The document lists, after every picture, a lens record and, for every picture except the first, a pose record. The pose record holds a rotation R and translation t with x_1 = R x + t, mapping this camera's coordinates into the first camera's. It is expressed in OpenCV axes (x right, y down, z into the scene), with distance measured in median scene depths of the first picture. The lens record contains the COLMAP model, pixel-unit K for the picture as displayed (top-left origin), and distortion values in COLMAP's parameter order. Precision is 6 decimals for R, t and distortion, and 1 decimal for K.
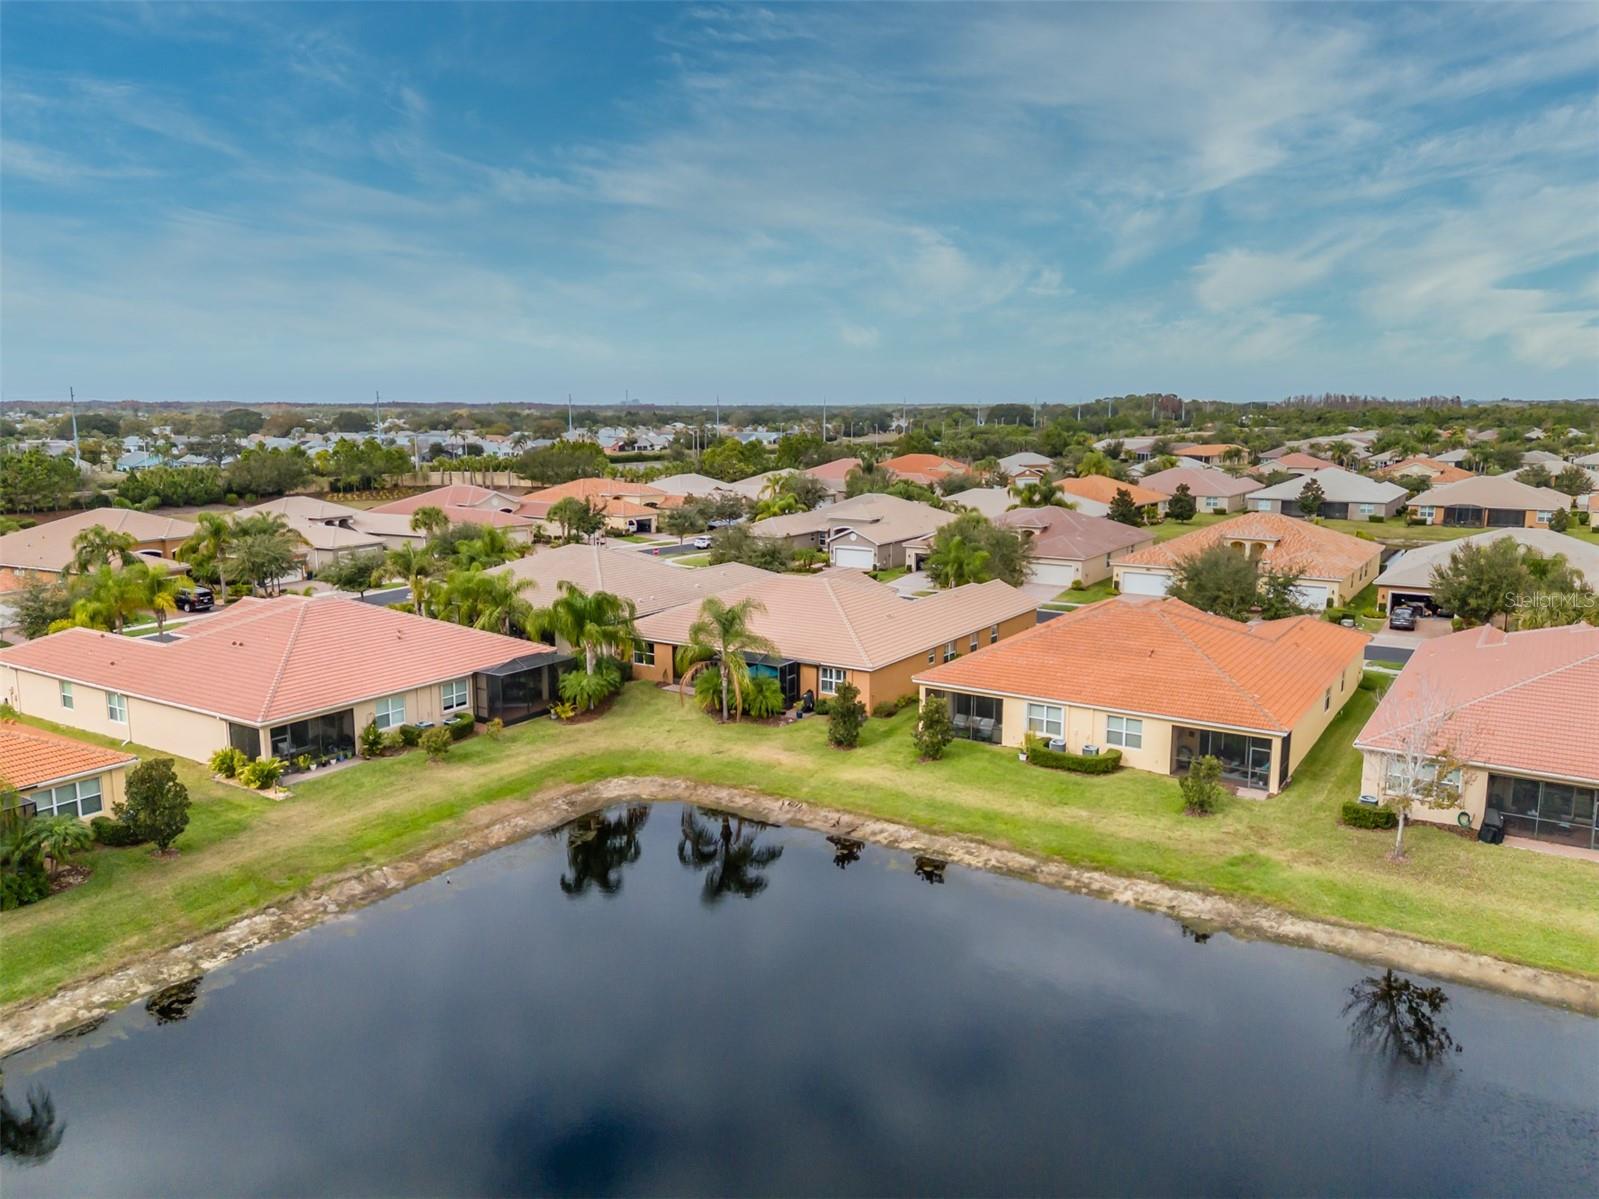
lens RADIAL K [[1163.4, 0, 793.1], [0, 1163.4, 597.1], [0, 0, 1]] dist [0.085142, -0.086184]
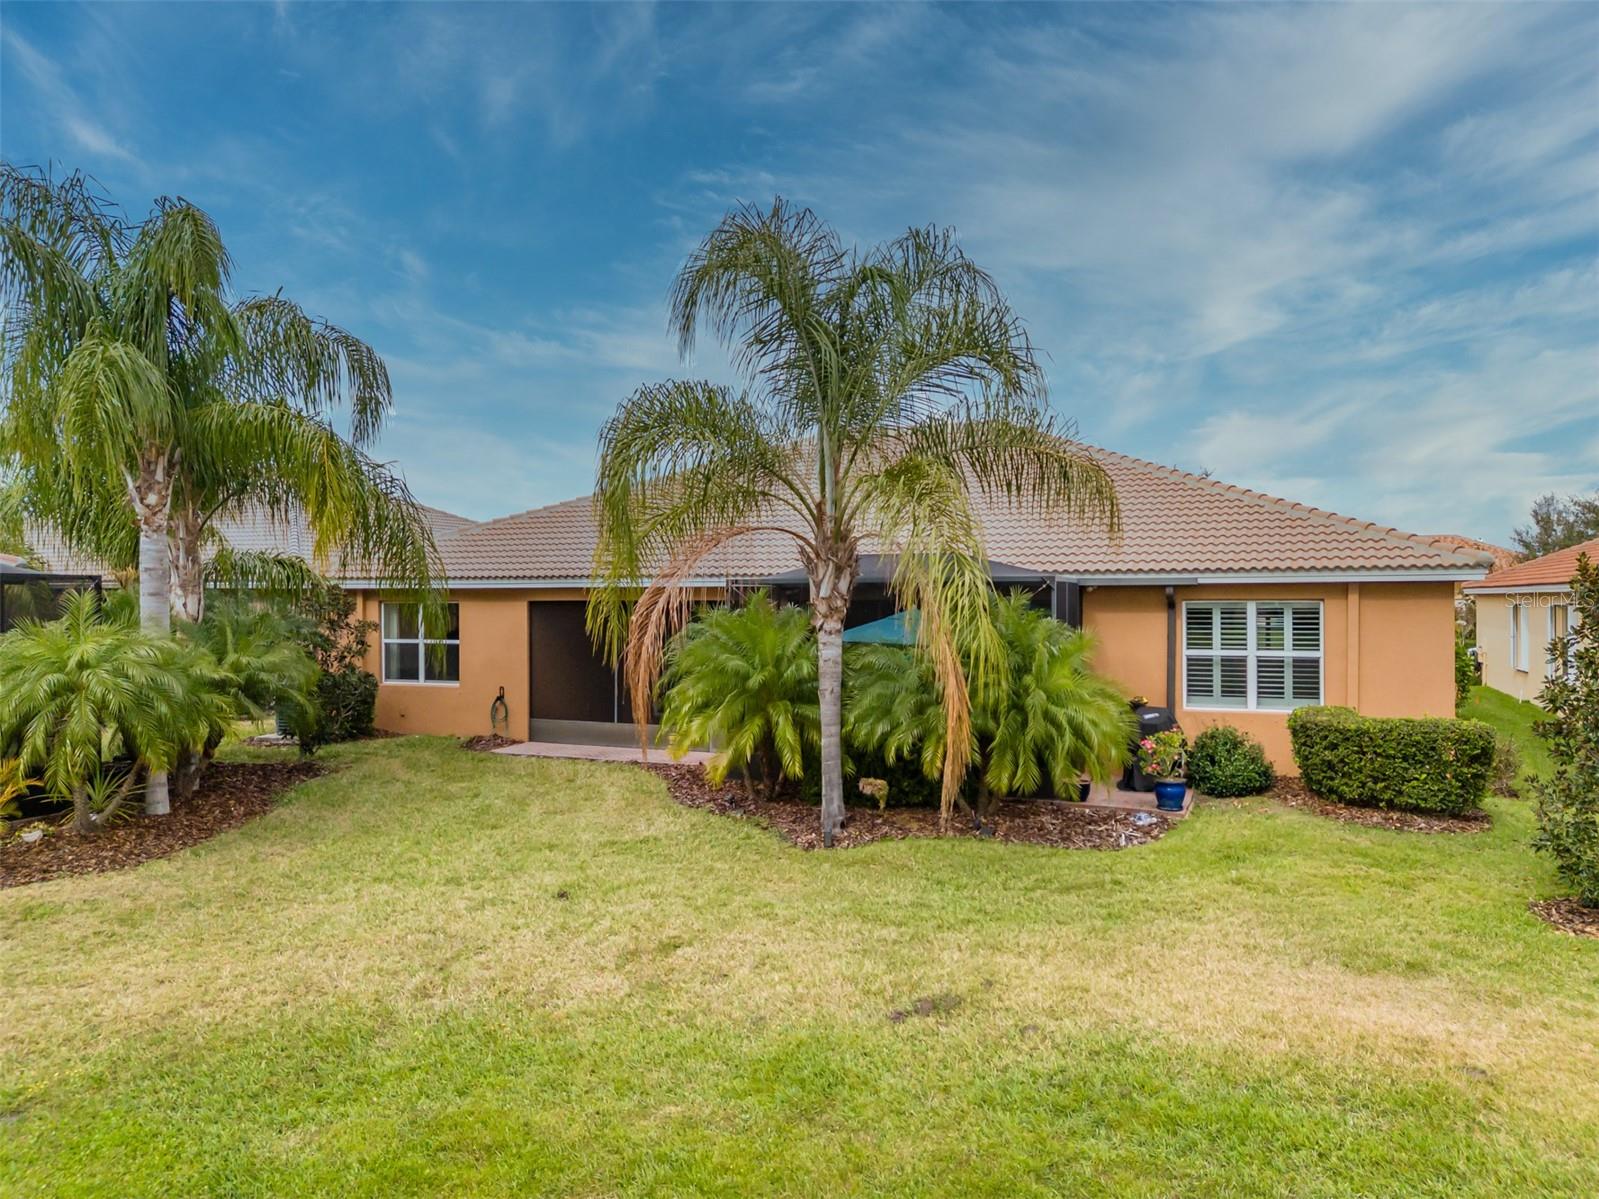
lens RADIAL K [[1163.4, 0, 793.1], [0, 1163.4, 597.1], [0, 0, 1]] dist [0.085142, -0.086184]
pose [[0.982690, -0.002042, 0.185245, -0.101557], [0.032386, 0.986434, -0.160929, 0.096295], [-0.182403, 0.164143, 0.969426, 0.778213]]
